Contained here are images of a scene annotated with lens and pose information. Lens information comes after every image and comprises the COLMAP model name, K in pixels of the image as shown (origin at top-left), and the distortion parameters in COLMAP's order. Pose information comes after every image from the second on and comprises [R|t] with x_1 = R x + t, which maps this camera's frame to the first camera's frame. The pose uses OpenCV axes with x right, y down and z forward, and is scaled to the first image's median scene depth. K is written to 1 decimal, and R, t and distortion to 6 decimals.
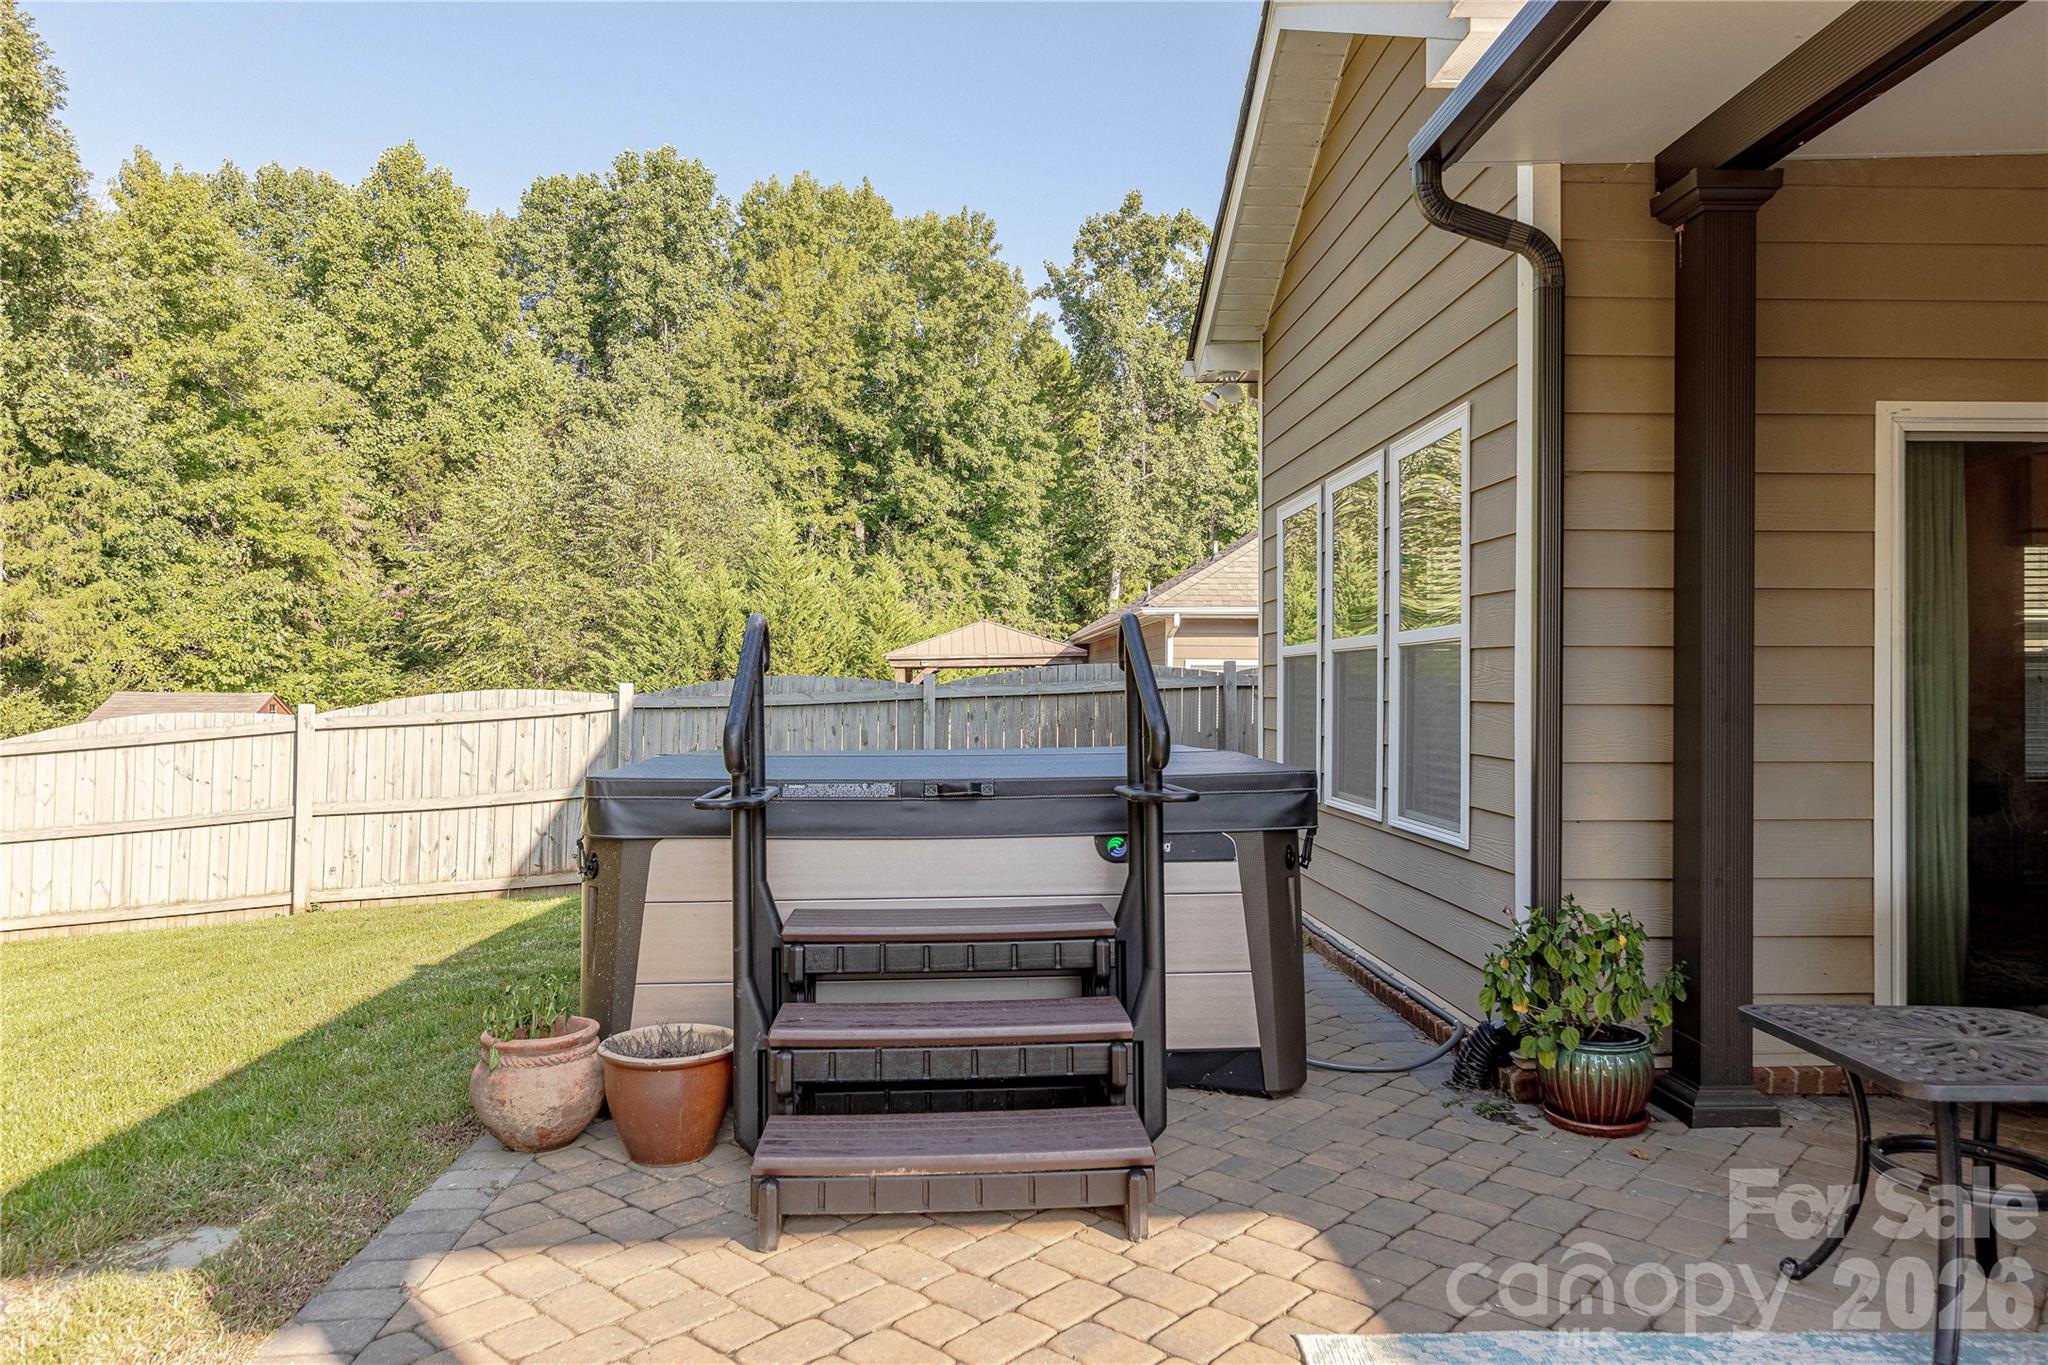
lens RADIAL K [[1382.7, 0, 1026.1], [0, 1382.7, 679.9], [0, 0, 1]] dist [0.000344, -0.000470]
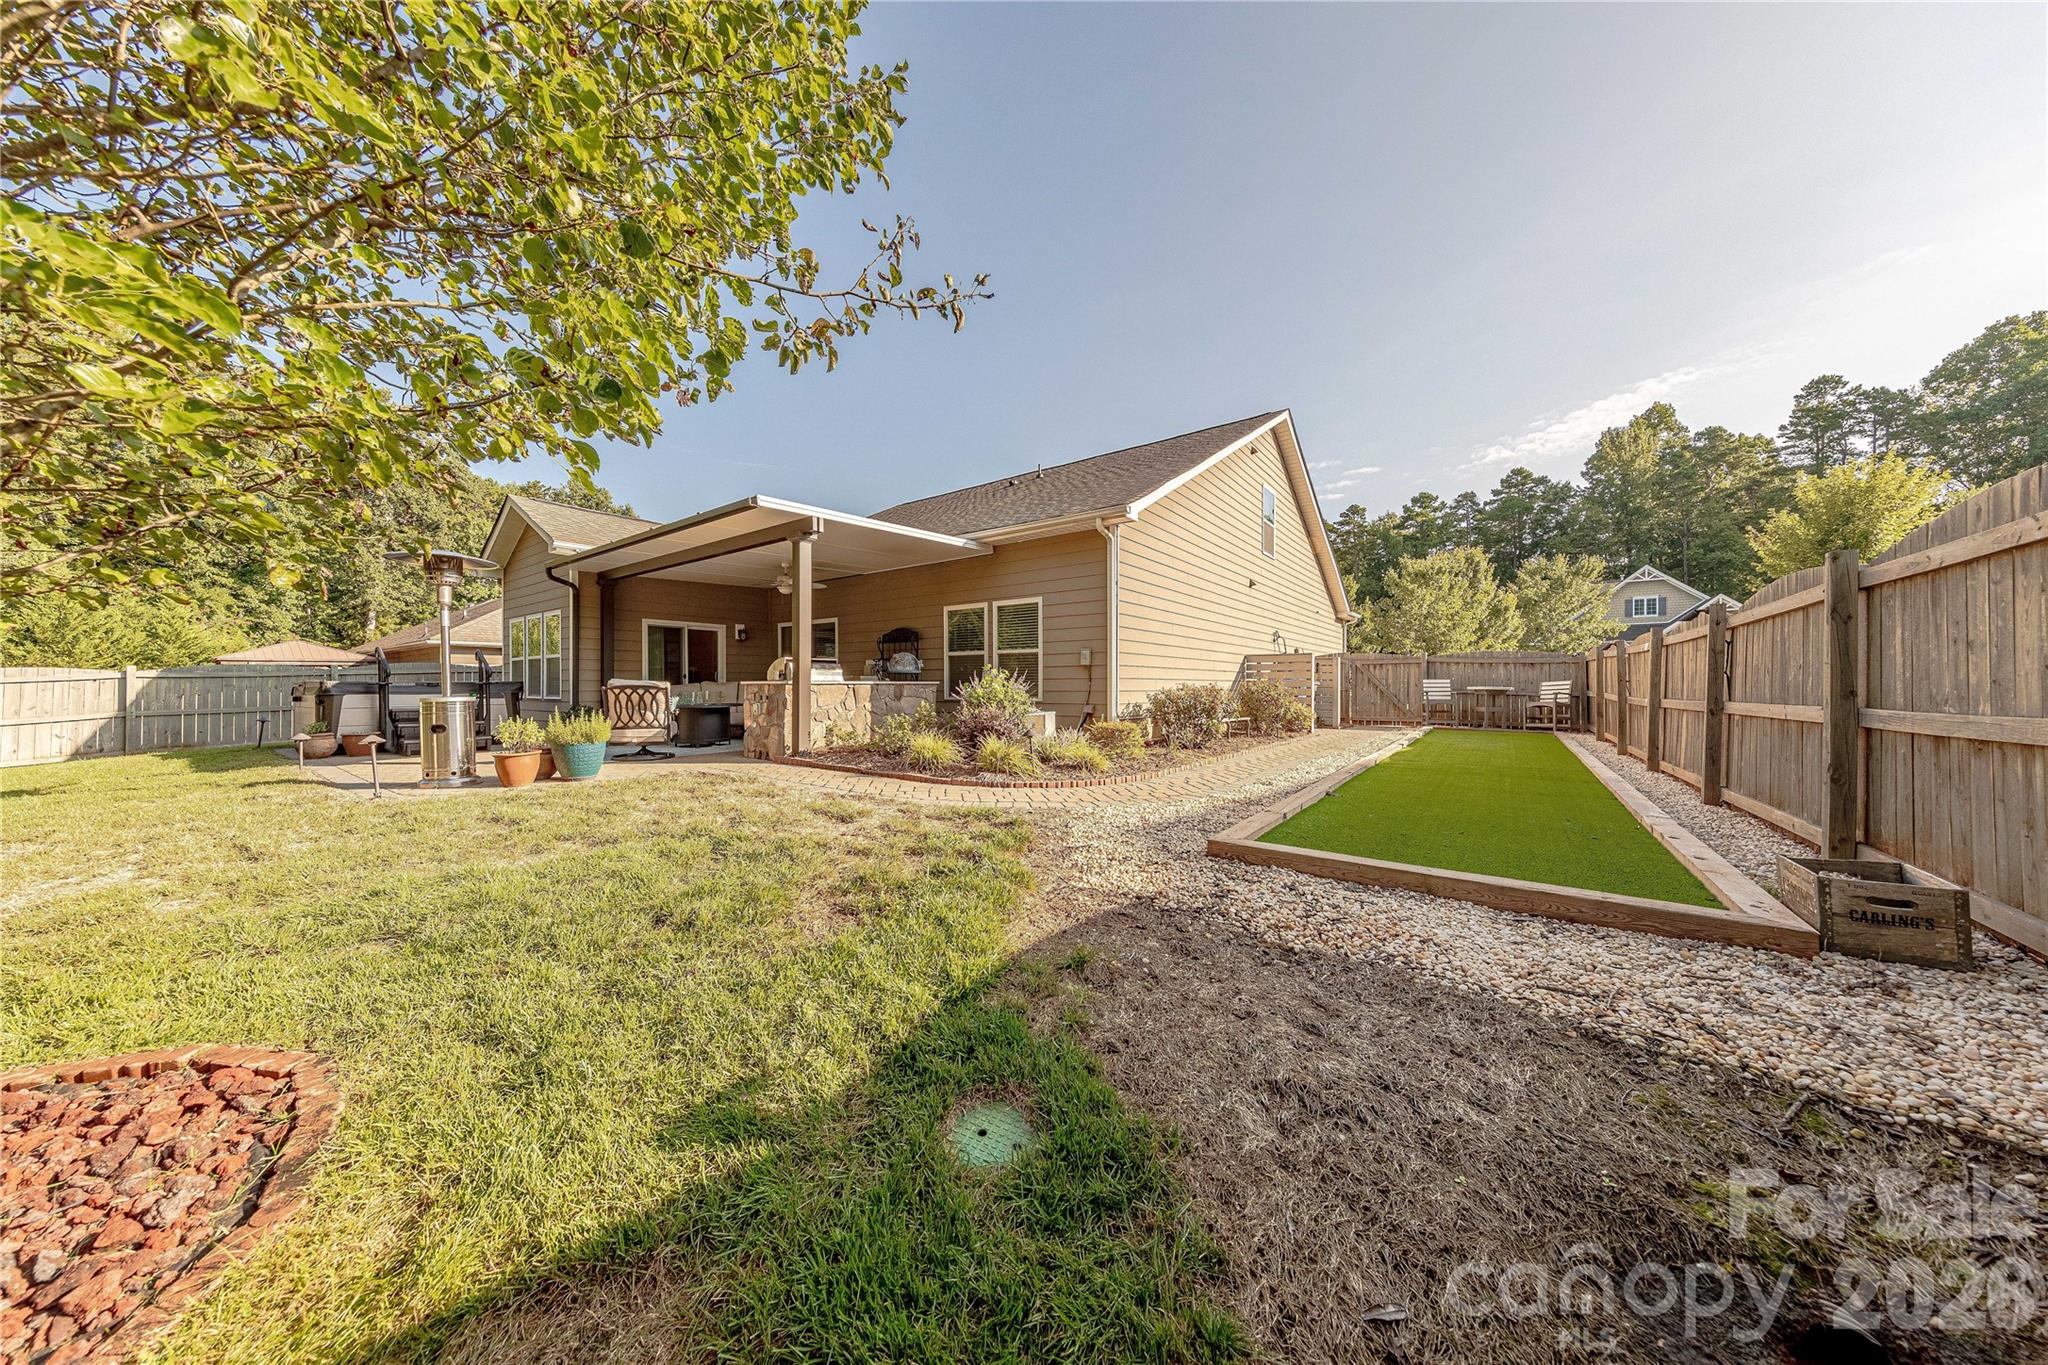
lens RADIAL K [[644.7, 0, 1029.3], [0, 644.7, 684.5], [0, 0, 1]] dist [0.004724, -0.000108]
pose [[0.642352, -0.000814, 0.766410, -0.025807], [-0.003371, 0.999987, 0.003888, 0.003604], [-0.766403, -0.005081, 0.642340, -0.121541]]
